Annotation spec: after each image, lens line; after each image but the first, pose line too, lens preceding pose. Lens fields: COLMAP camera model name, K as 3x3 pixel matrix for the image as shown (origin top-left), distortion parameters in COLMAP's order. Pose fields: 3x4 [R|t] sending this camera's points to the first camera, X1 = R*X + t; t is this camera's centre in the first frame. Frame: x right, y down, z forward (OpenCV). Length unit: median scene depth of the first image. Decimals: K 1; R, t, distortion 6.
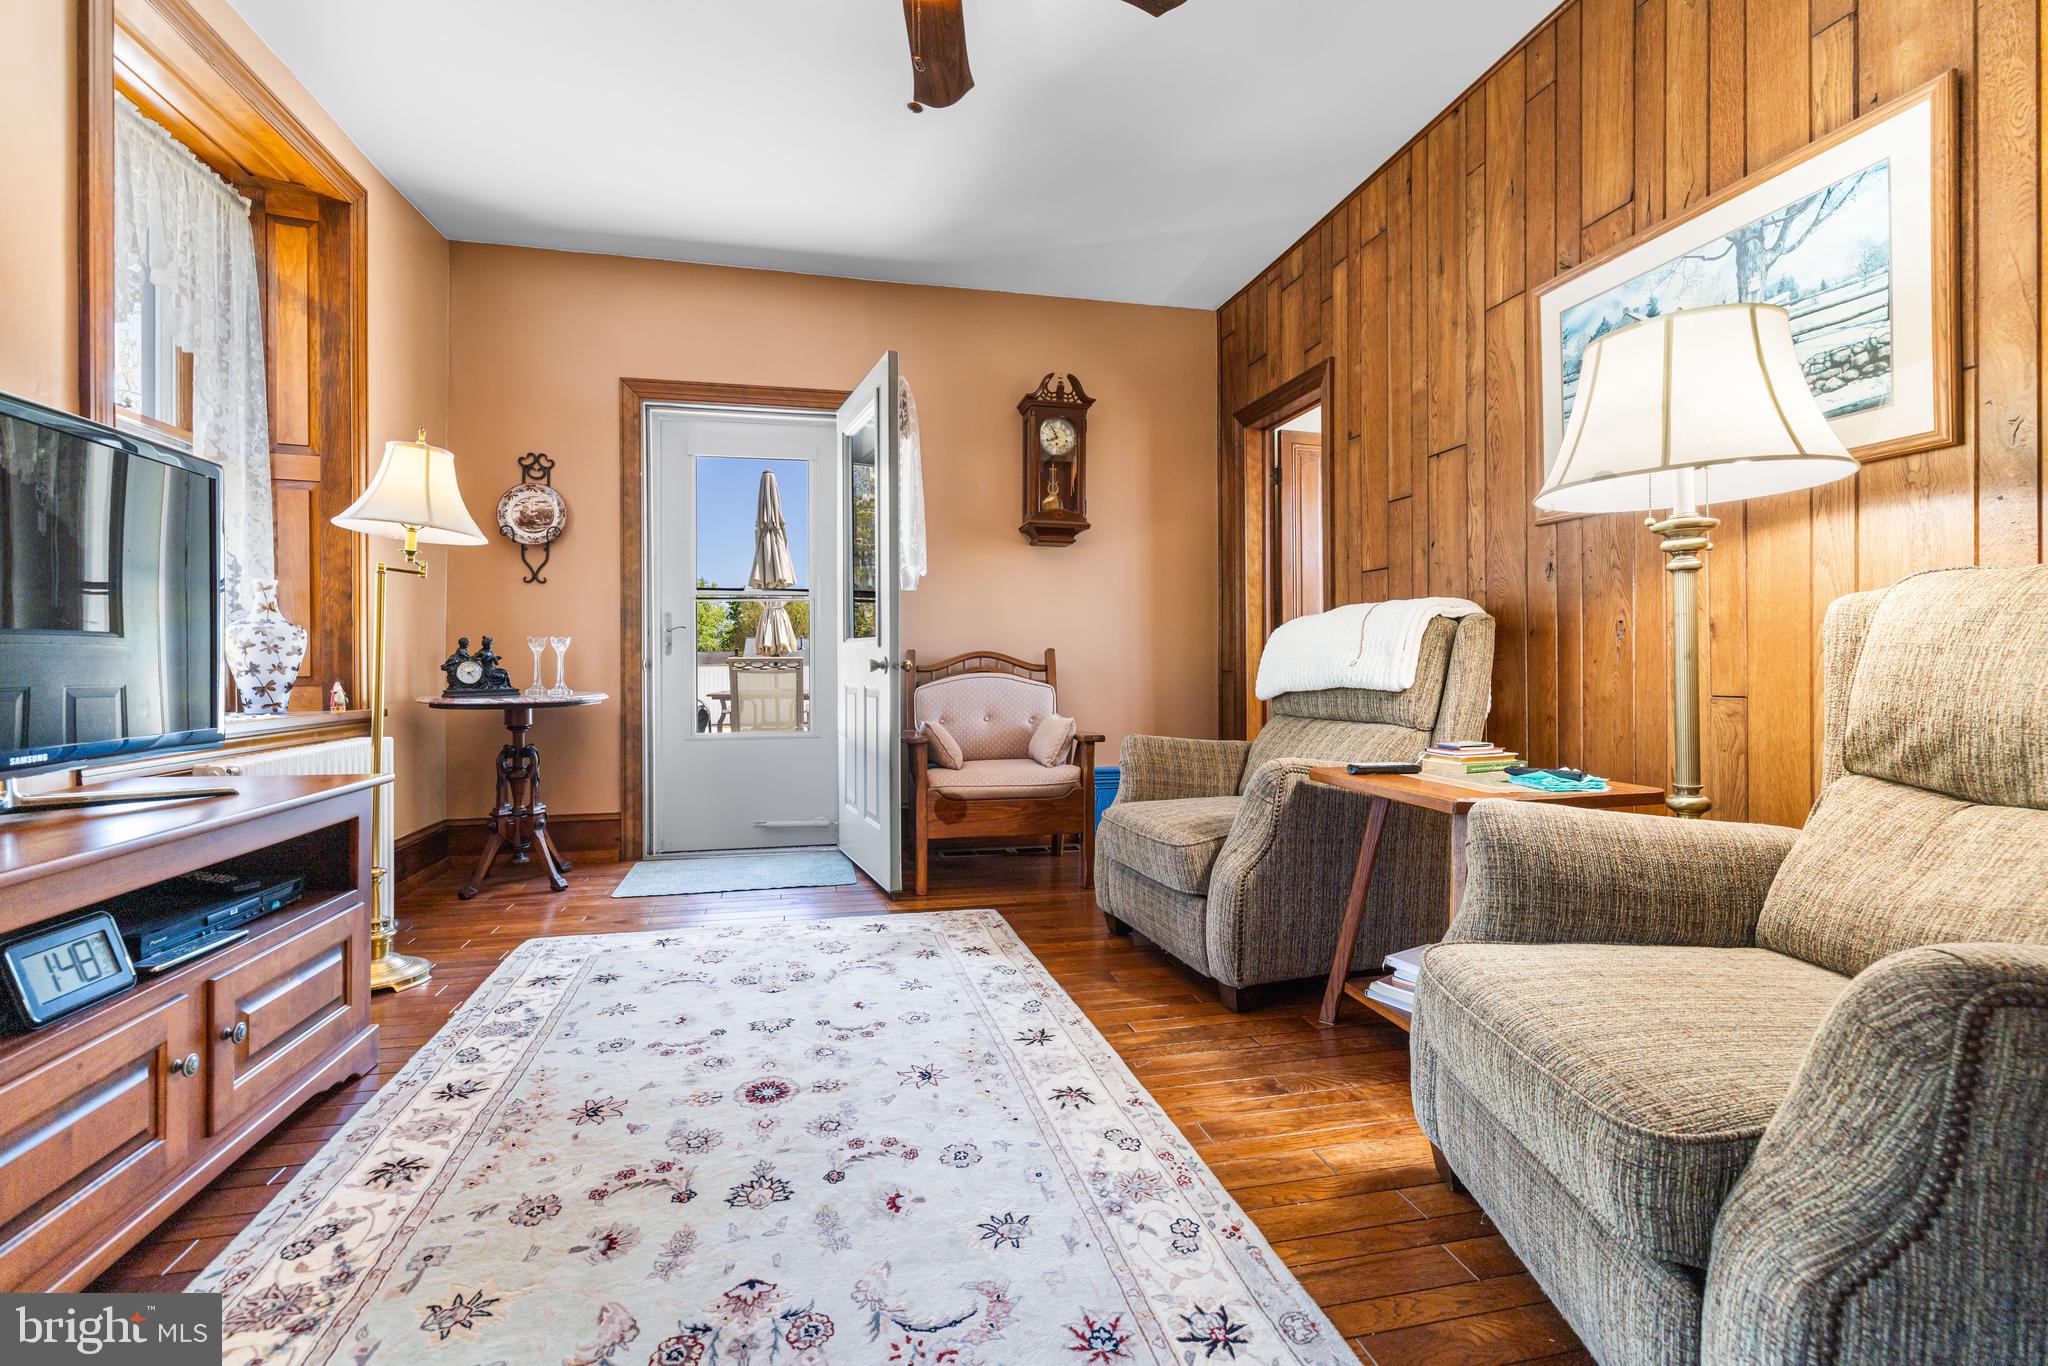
lens RADIAL K [[900.2, 0, 1008.2], [0, 900.2, 669.8], [0, 0, 1]] dist [0.000224, 0.001186]
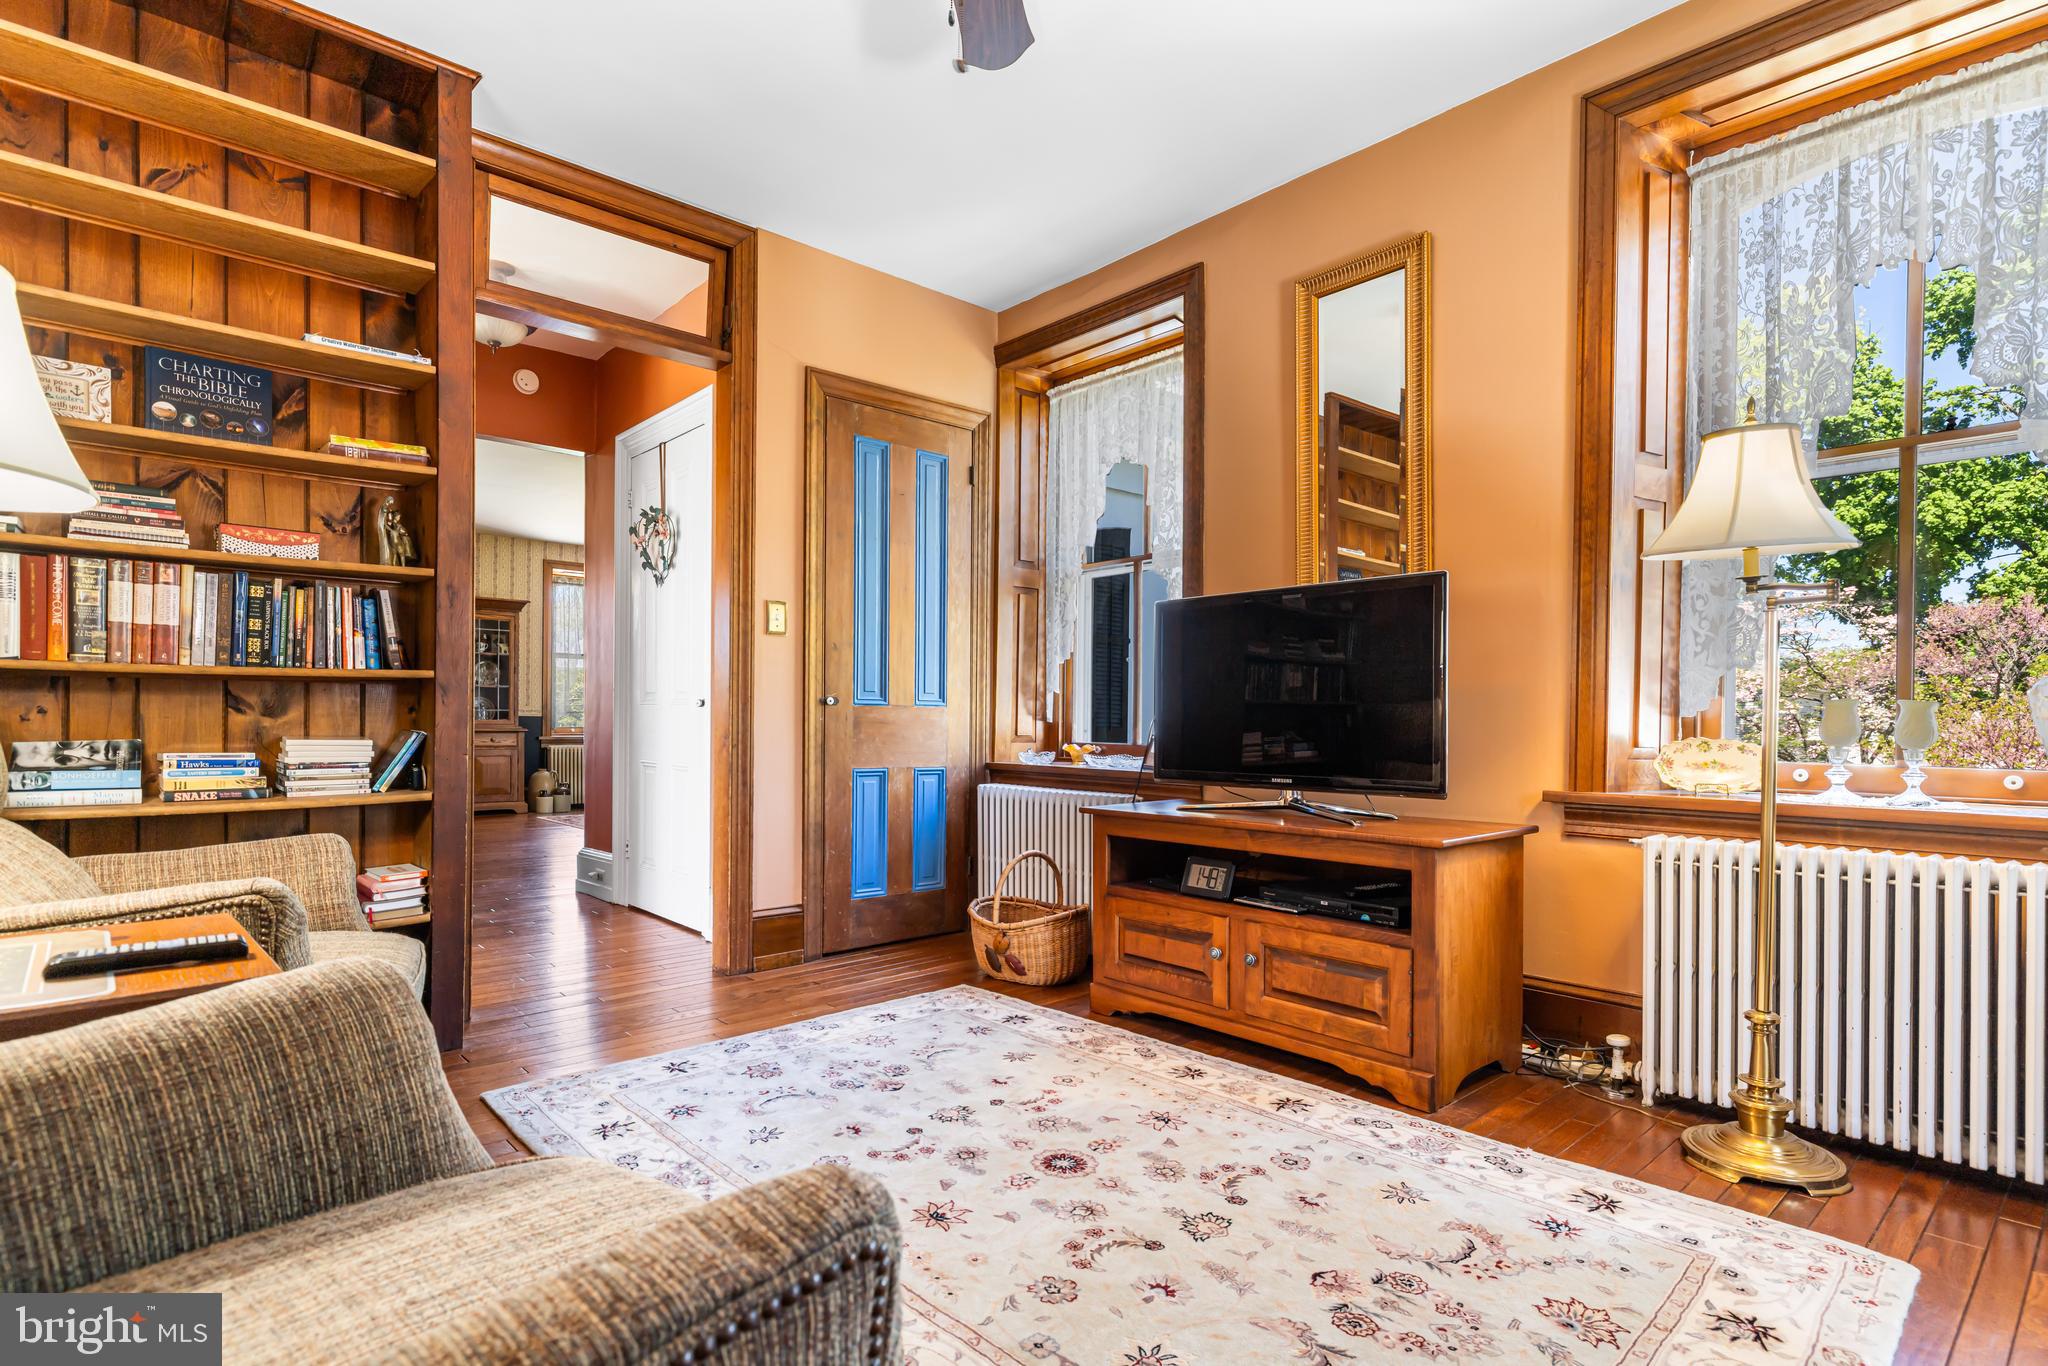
lens RADIAL K [[1028.3, 0, 1026.0], [0, 1028.3, 731.3], [0, 0, 1]] dist [0.004420, 0.000234]
pose [[-0.864756, -0.001073, -0.502191, 0.338989], [-0.010688, 0.999811, 0.016268, -0.024876], [0.502079, 0.019435, -0.864603, 1.951482]]
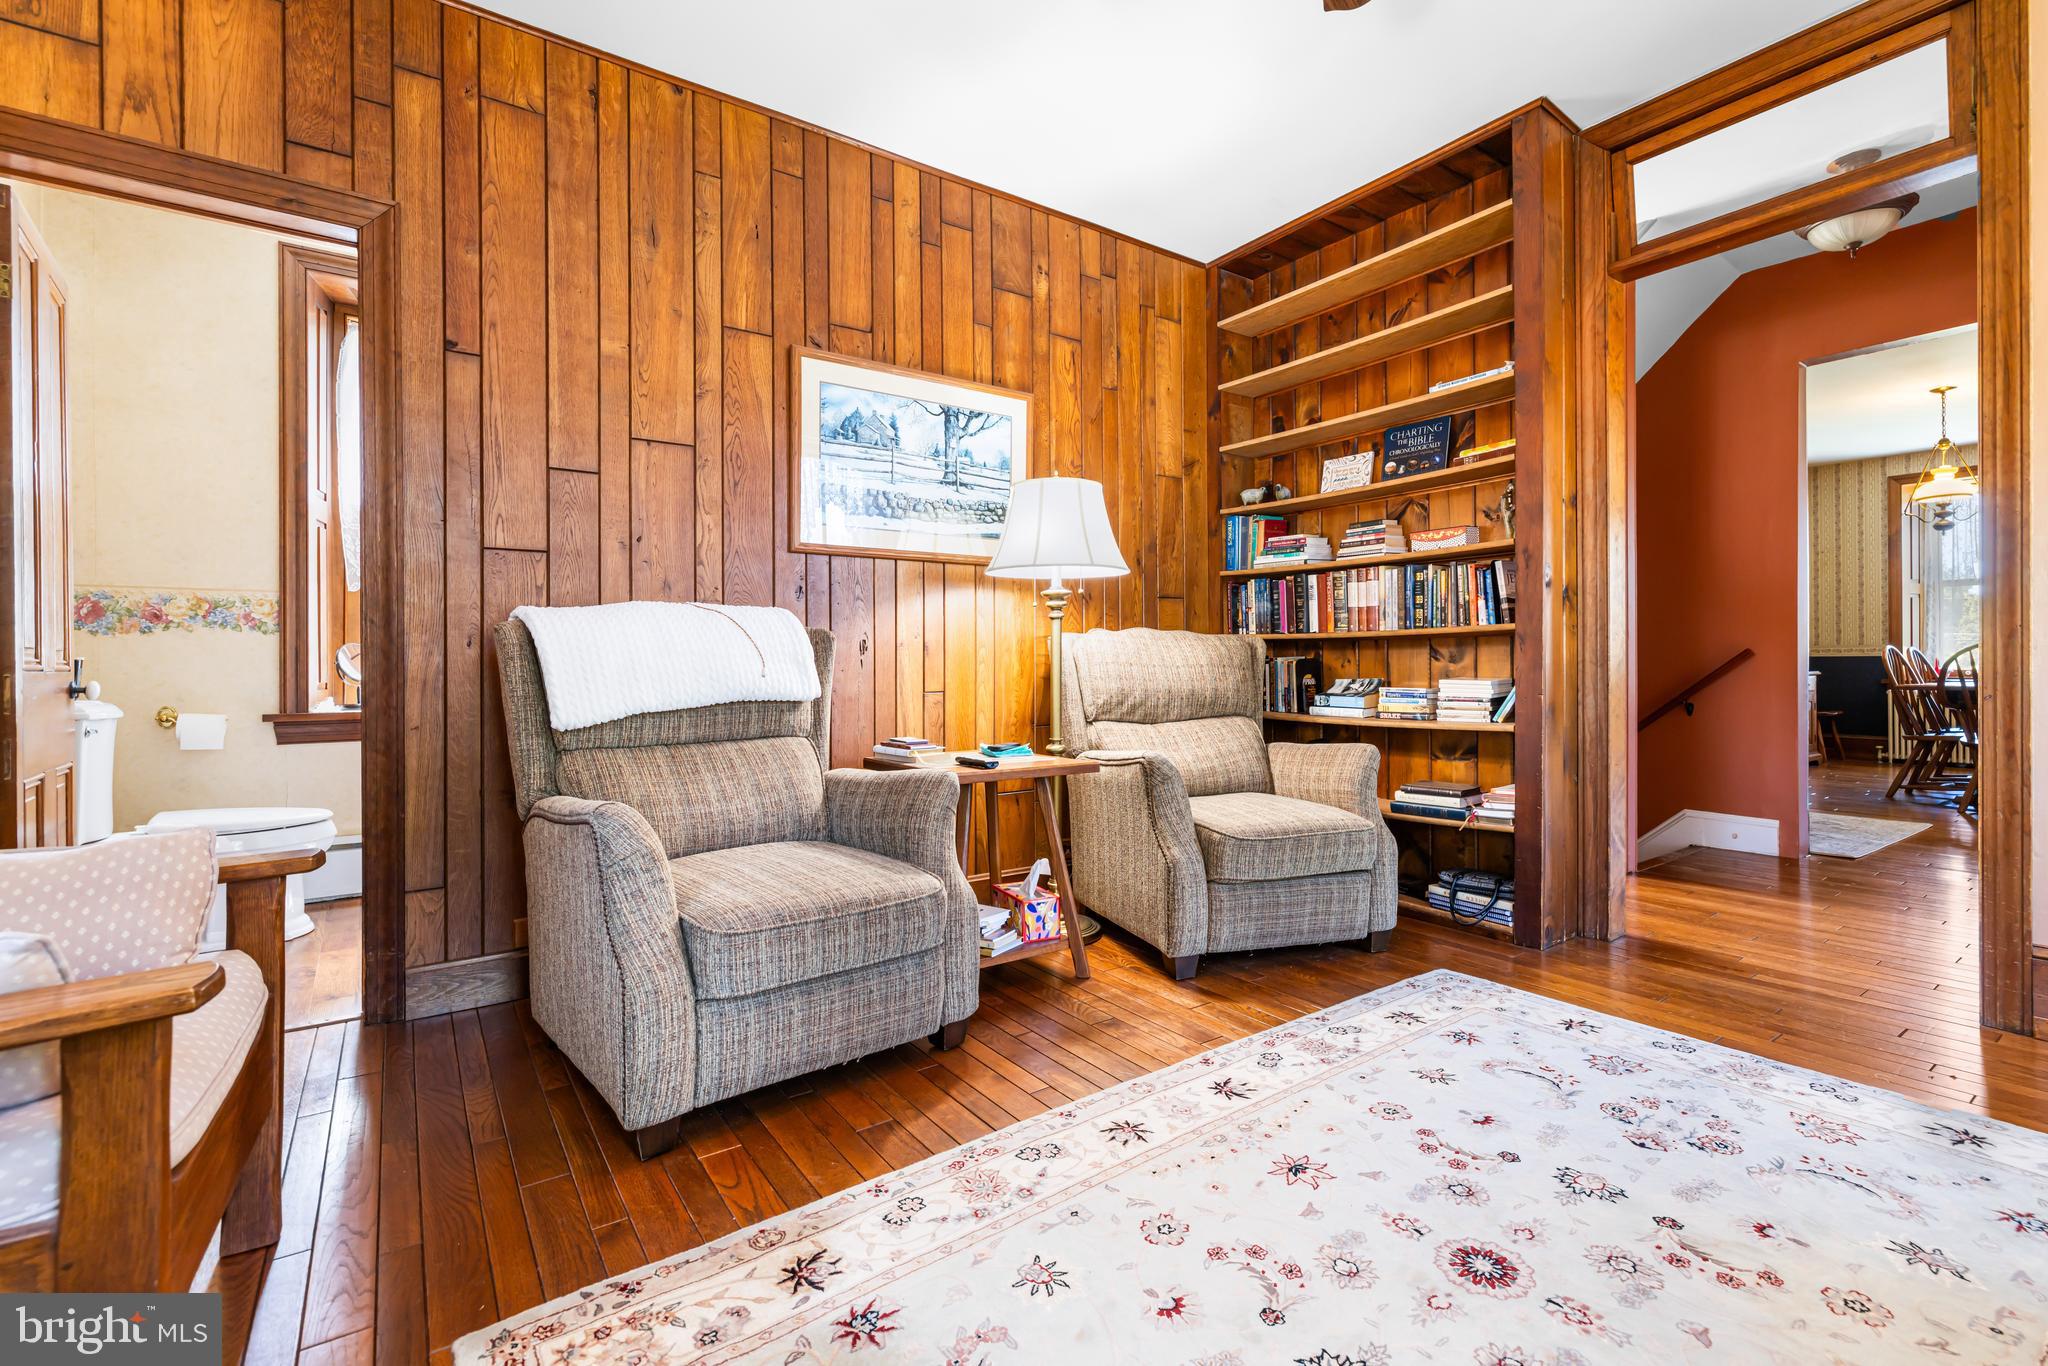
lens RADIAL K [[900.2, 0, 1019.5], [0, 900.2, 664.3], [0, 0, 1]] dist [0.000224, 0.001186]
pose [[-0.391816, 0.004179, 0.920034, -0.789698], [0.012363, 0.999923, 0.000723, -0.019911], [-0.919960, 0.011658, -0.391838, 1.621827]]
